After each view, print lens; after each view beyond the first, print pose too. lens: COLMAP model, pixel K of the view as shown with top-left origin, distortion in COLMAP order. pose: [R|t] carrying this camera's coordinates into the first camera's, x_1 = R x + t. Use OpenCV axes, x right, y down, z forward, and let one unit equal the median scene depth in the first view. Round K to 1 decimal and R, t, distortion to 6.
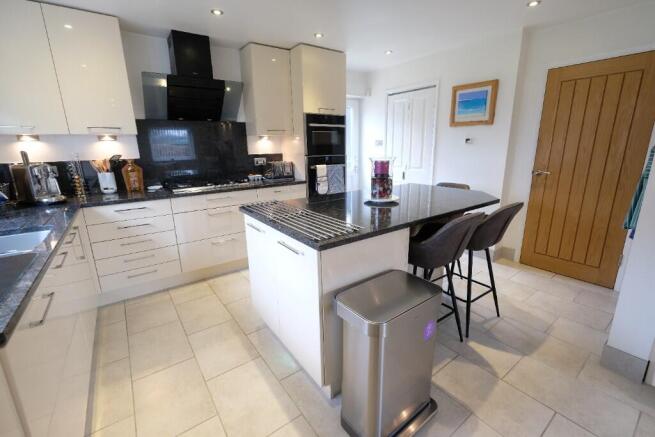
lens RADIAL K [[284.0, 0, 327.0], [0, 284.0, 215.1], [0, 0, 1]] dist [-0.002383, -0.000661]
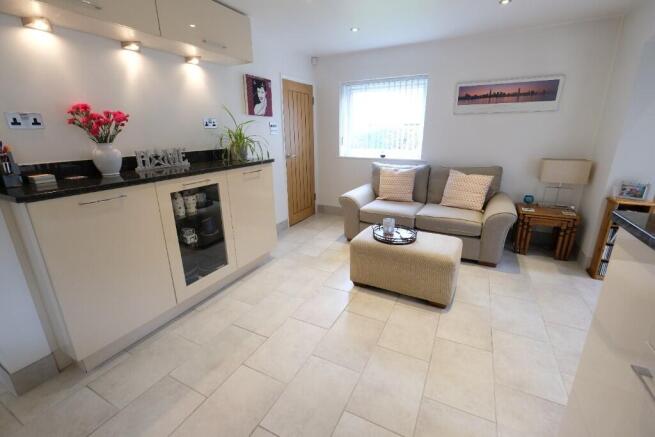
lens RADIAL K [[284.0, 0, 327.0], [0, 284.0, 215.1], [0, 0, 1]] dist [-0.002383, -0.000661]
pose [[-0.444688, -0.236140, 0.863997, -0.063550], [0.232566, 0.901095, 0.365978, -0.052749], [-0.864966, 0.363682, -0.345788, 0.152835]]
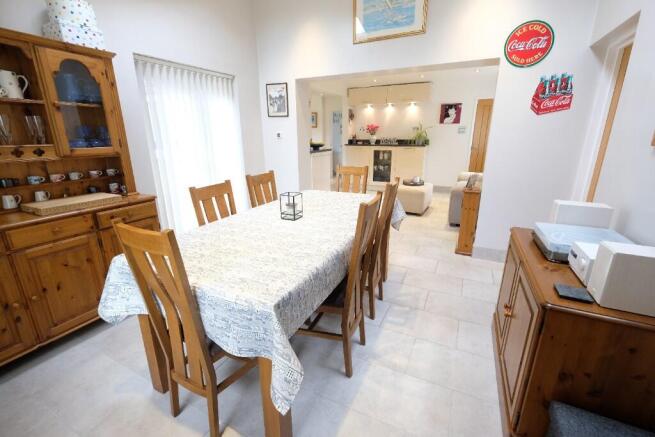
lens RADIAL K [[284.0, 0, 327.0], [0, 284.0, 215.1], [0, 0, 1]] dist [-0.002383, -0.000661]
pose [[0.889741, -0.114582, 0.441850, -0.710075], [0.099929, 0.993396, 0.056387, 0.414520], [-0.445393, -0.006016, 0.895315, -1.661231]]
